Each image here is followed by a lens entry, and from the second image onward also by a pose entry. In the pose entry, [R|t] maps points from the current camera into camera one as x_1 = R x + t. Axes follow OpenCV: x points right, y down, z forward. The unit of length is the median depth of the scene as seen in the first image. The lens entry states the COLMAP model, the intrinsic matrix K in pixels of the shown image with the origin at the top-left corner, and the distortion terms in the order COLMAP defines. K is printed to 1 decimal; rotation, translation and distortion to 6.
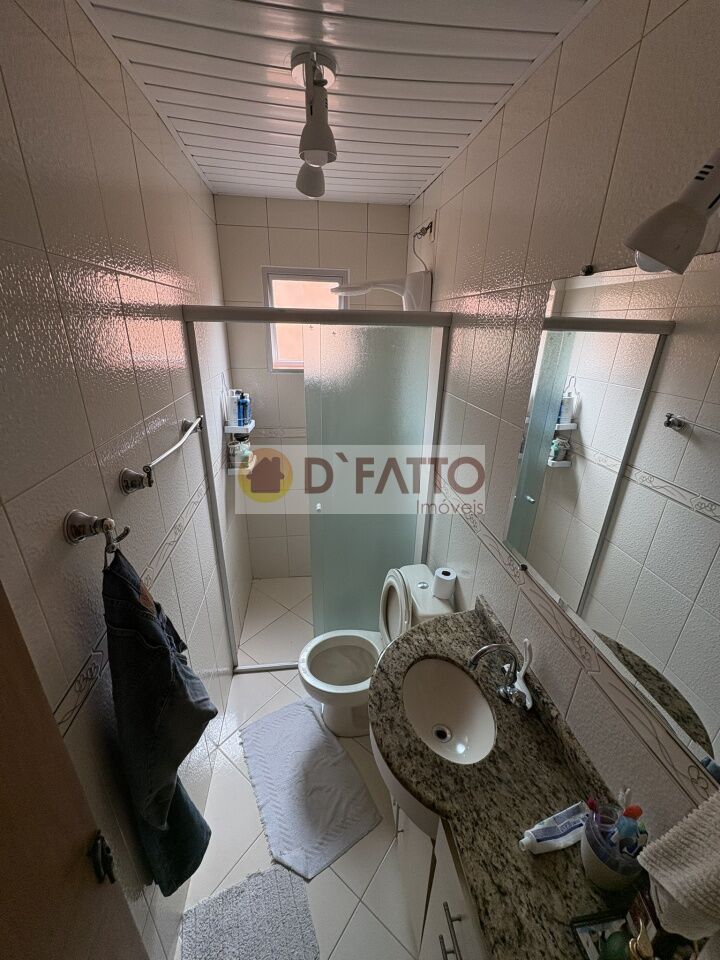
lens RADIAL K [[379.9, 0, 359.1], [0, 379.9, 478.6], [0, 0, 1]] dist [0.001529, 0.000043]
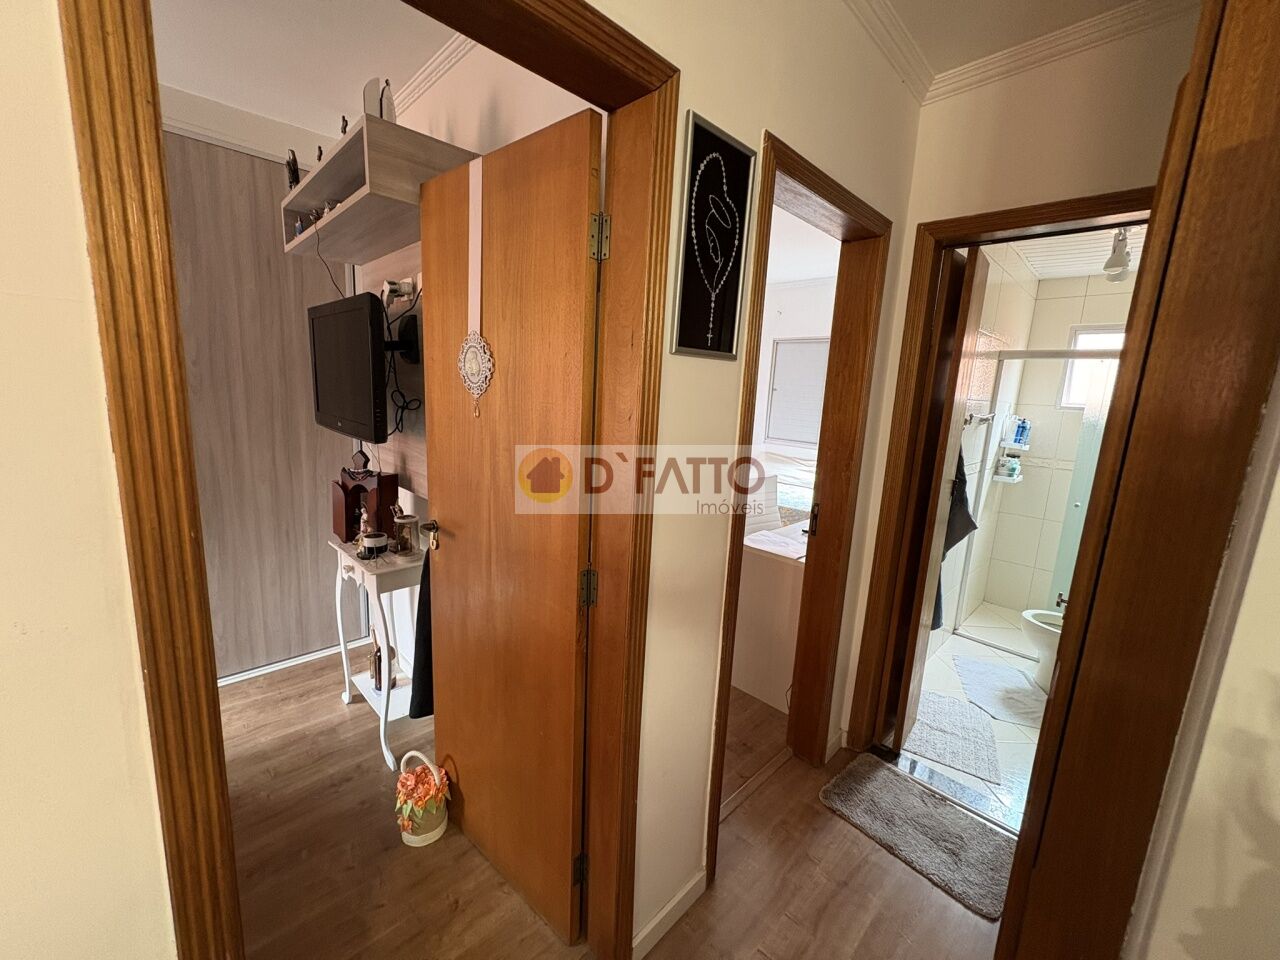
lens RADIAL K [[506.5, 0, 638.9], [0, 506.5, 482.3], [0, 0, 1]] dist [0.001529, 0.000043]
pose [[0.581830, 0.158936, -0.797630, 0.299361], [-0.298359, 0.954057, -0.027532, 0.386080], [0.756608, 0.253999, 0.602519, -0.855340]]
